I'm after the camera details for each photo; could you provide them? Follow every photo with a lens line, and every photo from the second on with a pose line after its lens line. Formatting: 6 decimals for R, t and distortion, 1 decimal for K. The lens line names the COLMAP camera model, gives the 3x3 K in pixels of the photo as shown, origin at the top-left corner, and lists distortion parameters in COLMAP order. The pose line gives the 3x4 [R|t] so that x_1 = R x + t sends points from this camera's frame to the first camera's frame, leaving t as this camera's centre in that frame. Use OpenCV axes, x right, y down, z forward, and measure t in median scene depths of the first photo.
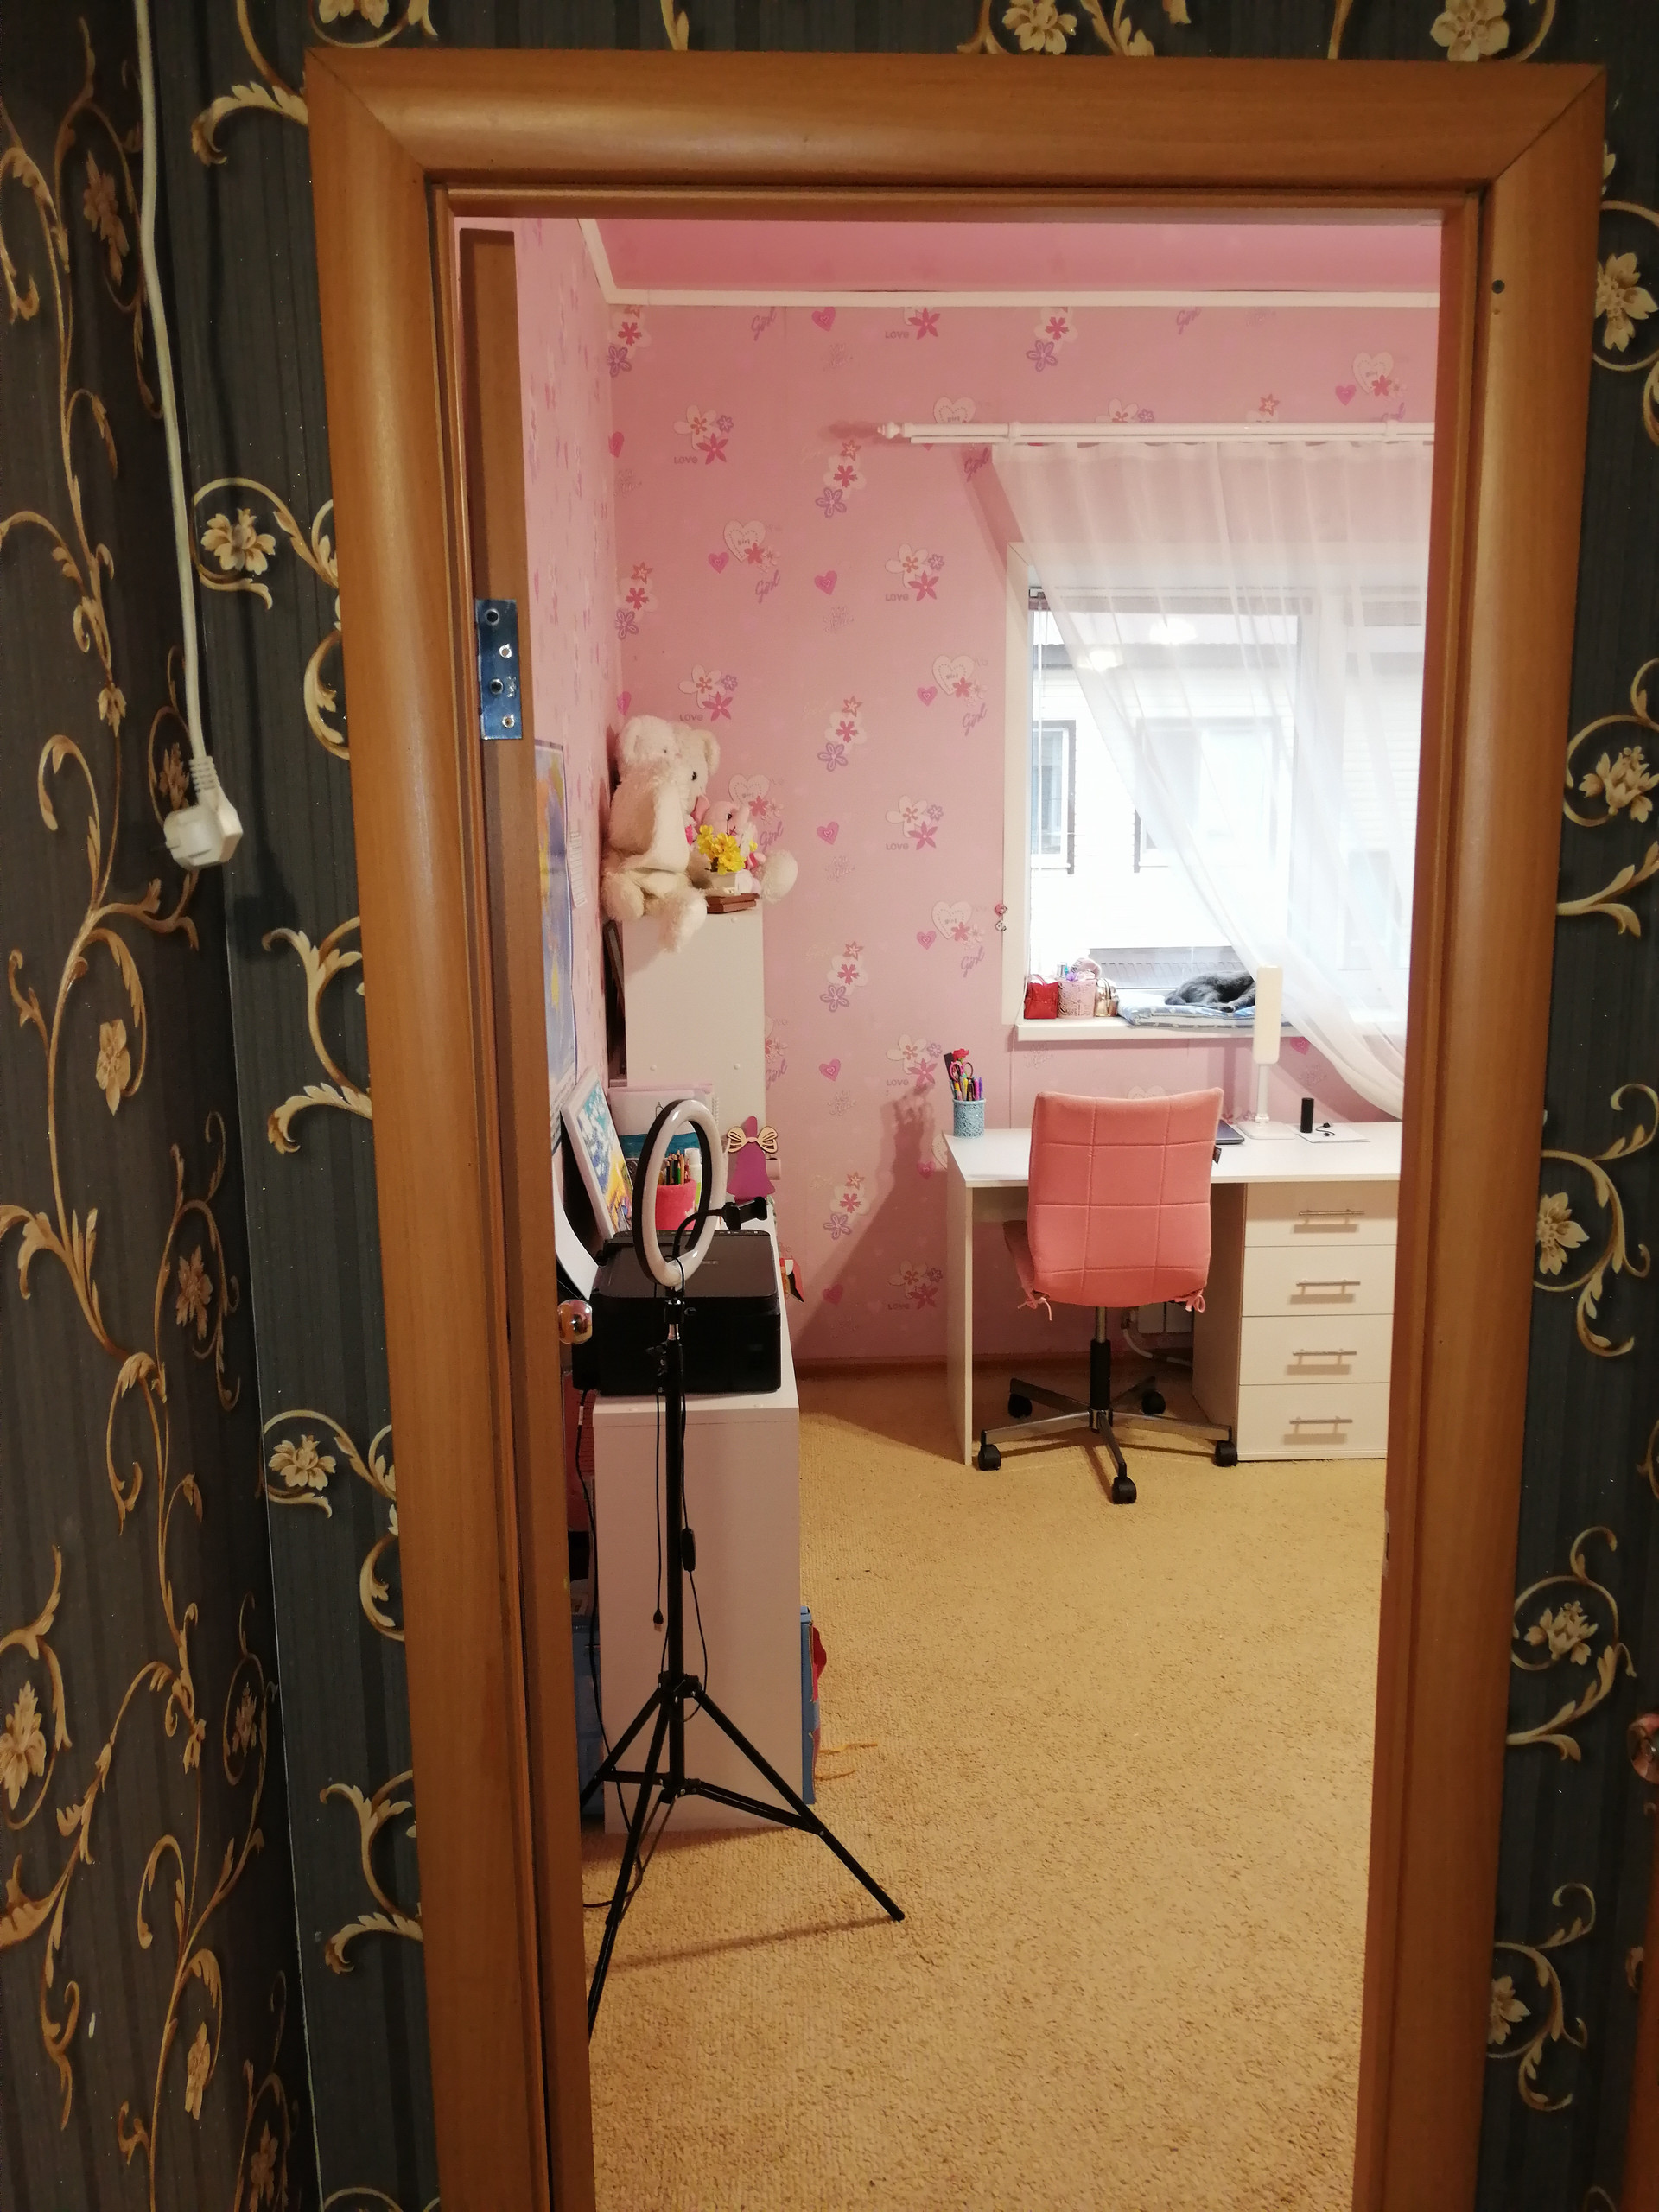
lens RADIAL K [[1722.6, 0, 843.3], [0, 1722.6, 1098.9], [0, 0, 1]] dist [0.037964, -0.052634]
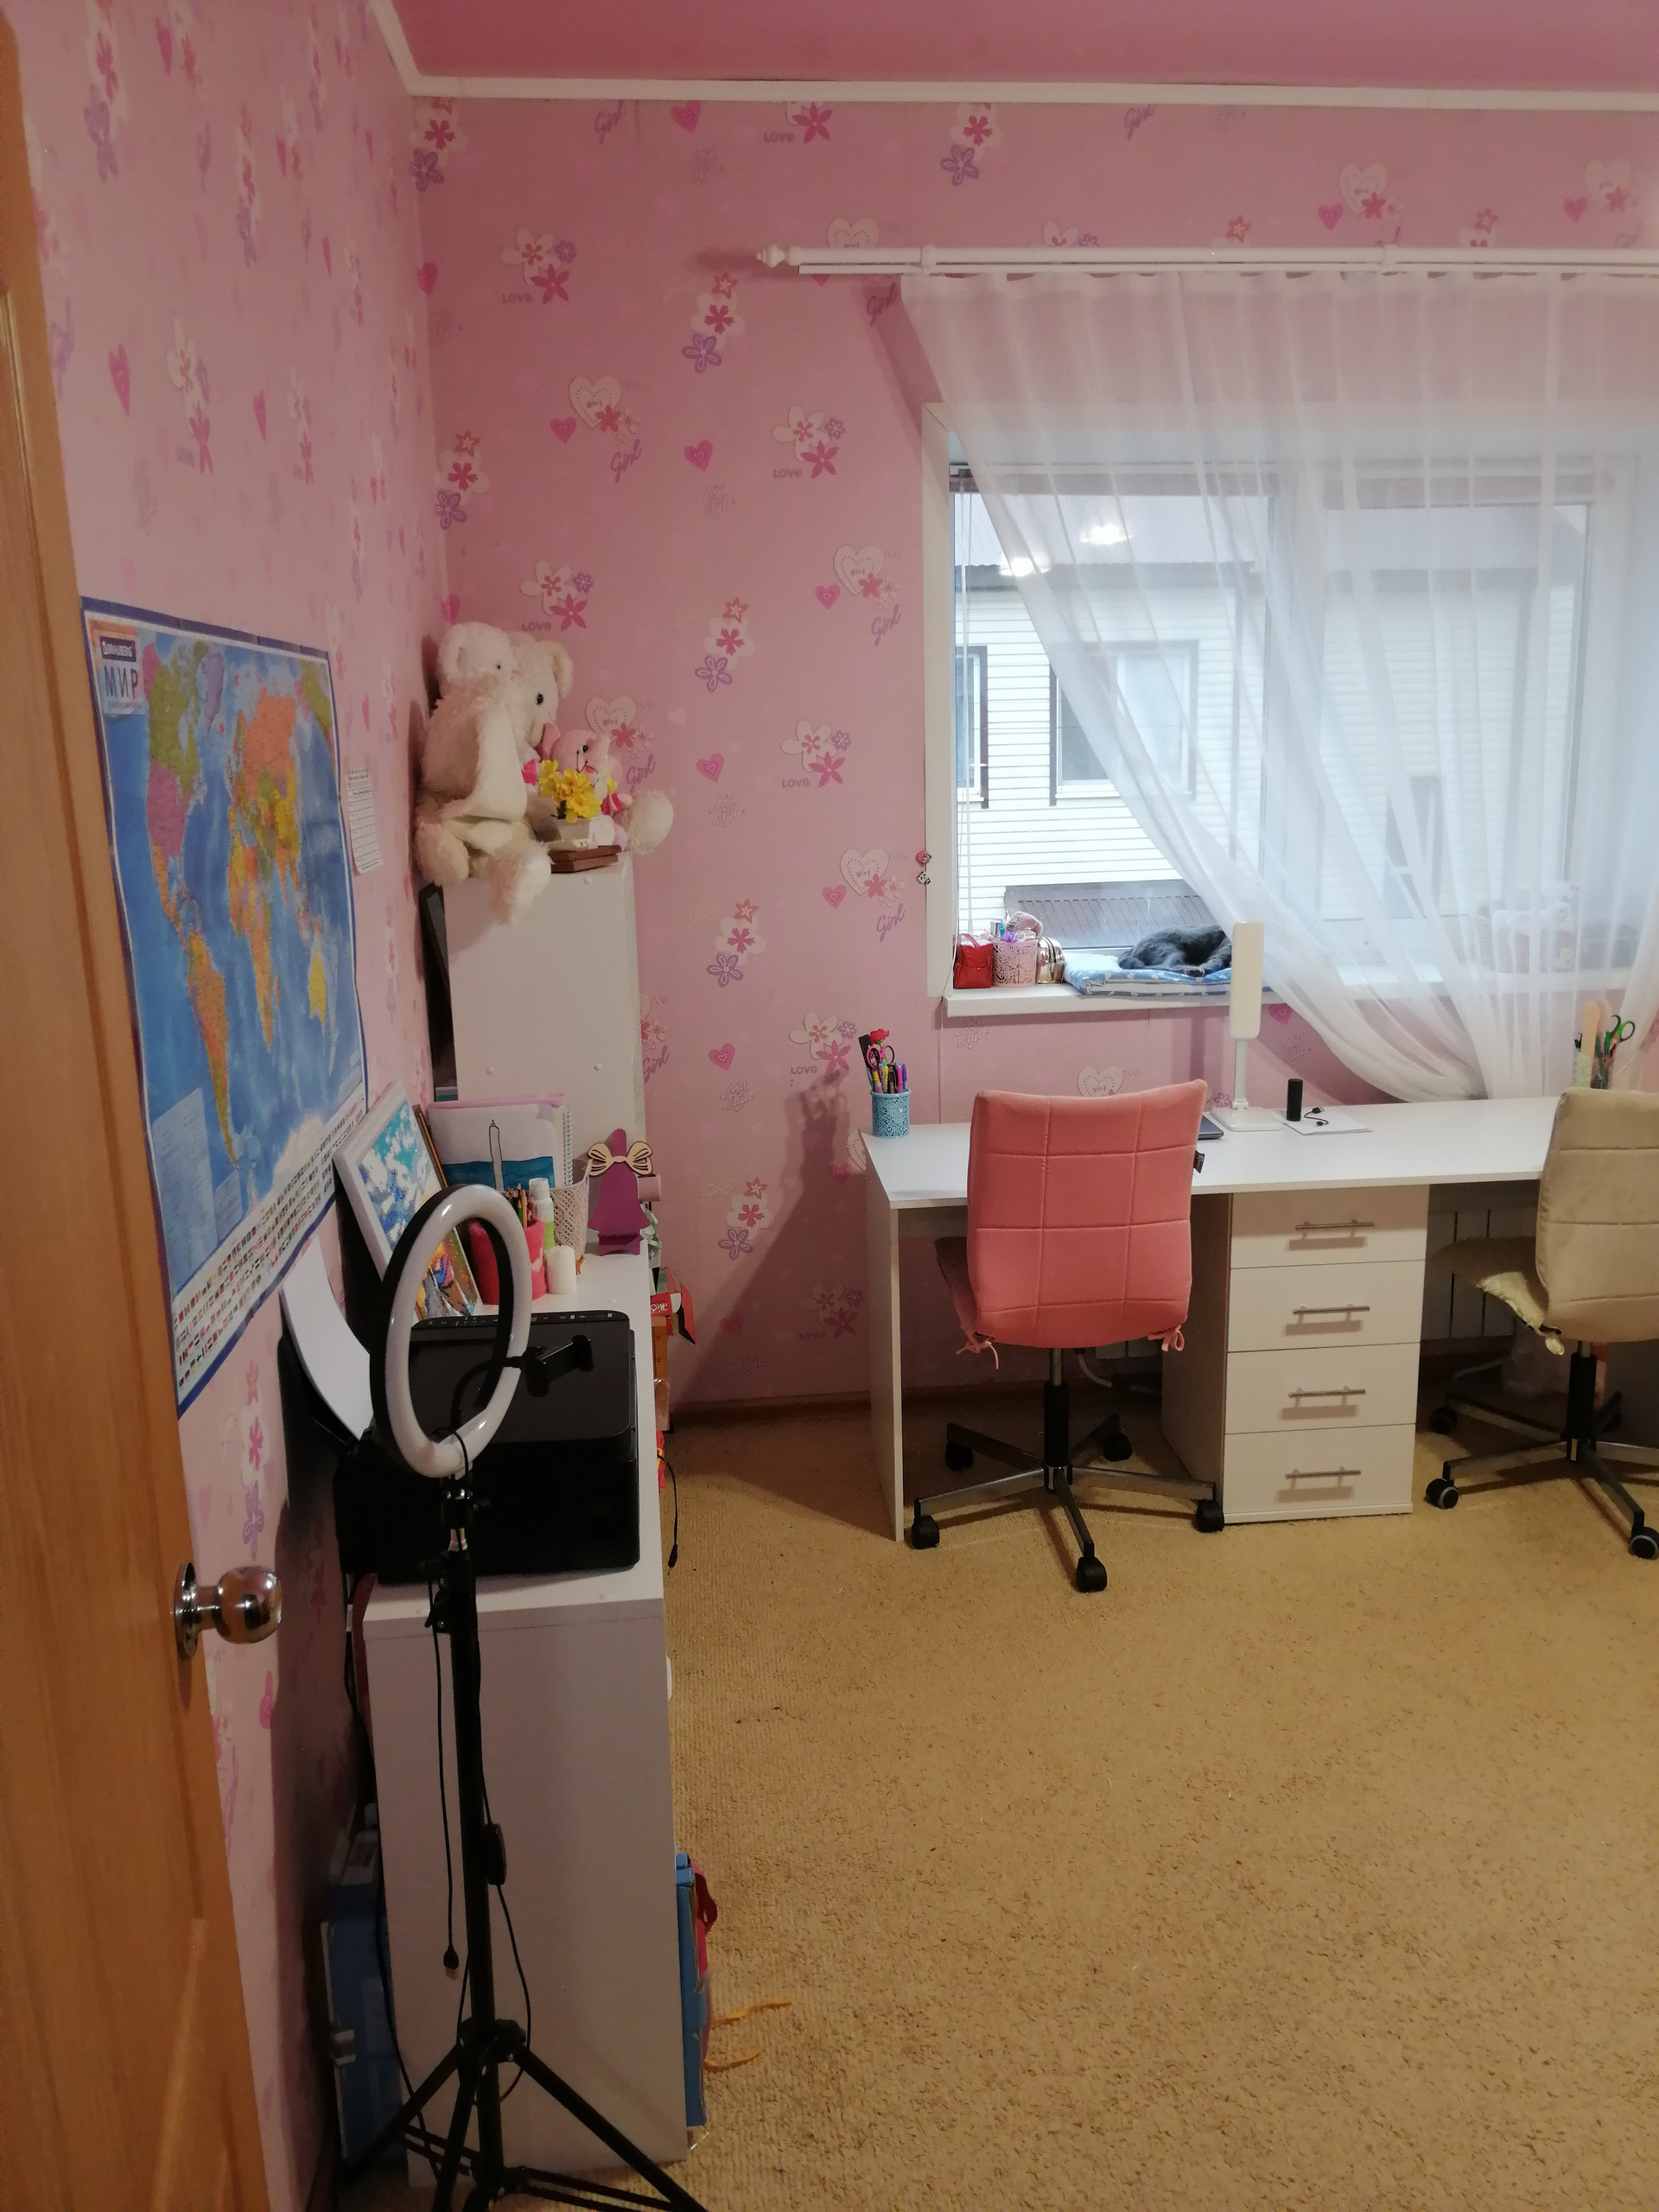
lens RADIAL K [[1722.6, 0, 846.5], [0, 1722.6, 1109.1], [0, 0, 1]] dist [0.037964, -0.052634]
pose [[0.998417, -0.025511, 0.050134, 0.010937], [0.023386, 0.998822, 0.042524, -0.027887], [-0.051159, -0.041284, 0.997837, 0.186635]]
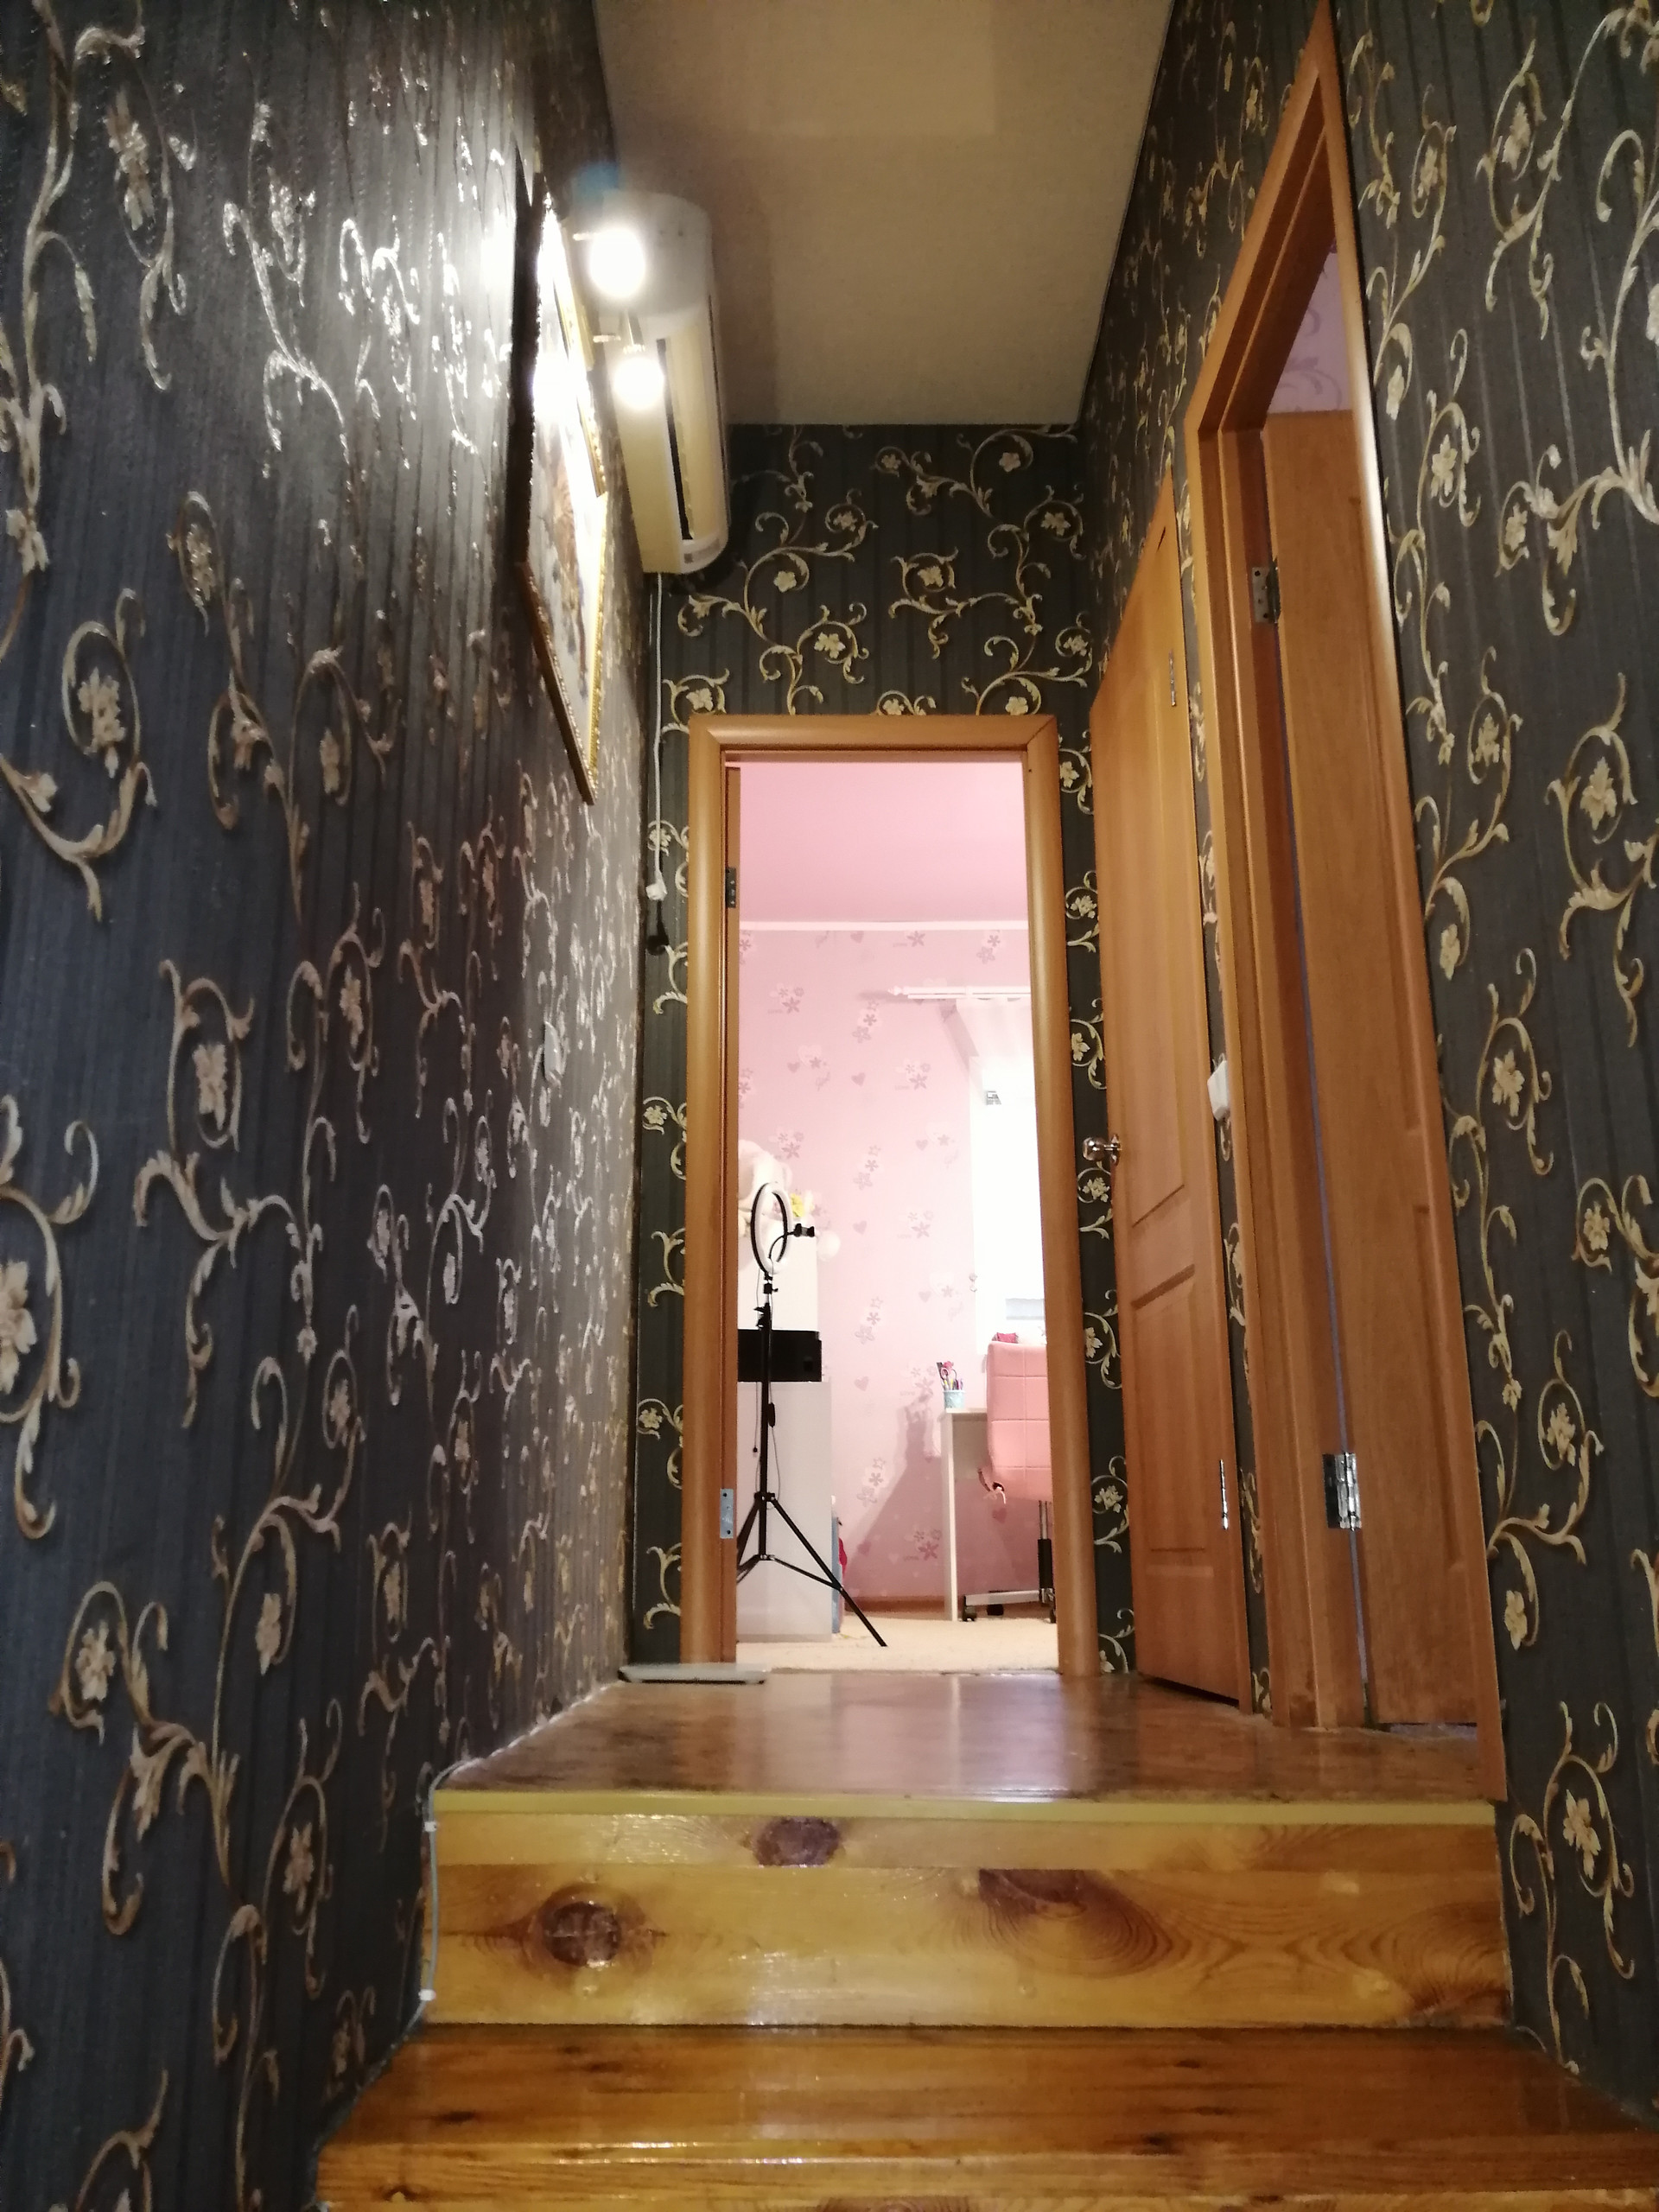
lens RADIAL K [[1722.6, 0, 817.4], [0, 1722.6, 1114.8], [0, 0, 1]] dist [0.037964, -0.052634]
pose [[0.998636, -0.012338, -0.050732, 0.035277], [-0.010938, 0.900675, -0.434356, 0.468243], [0.051053, 0.434319, 0.899311, -0.513226]]
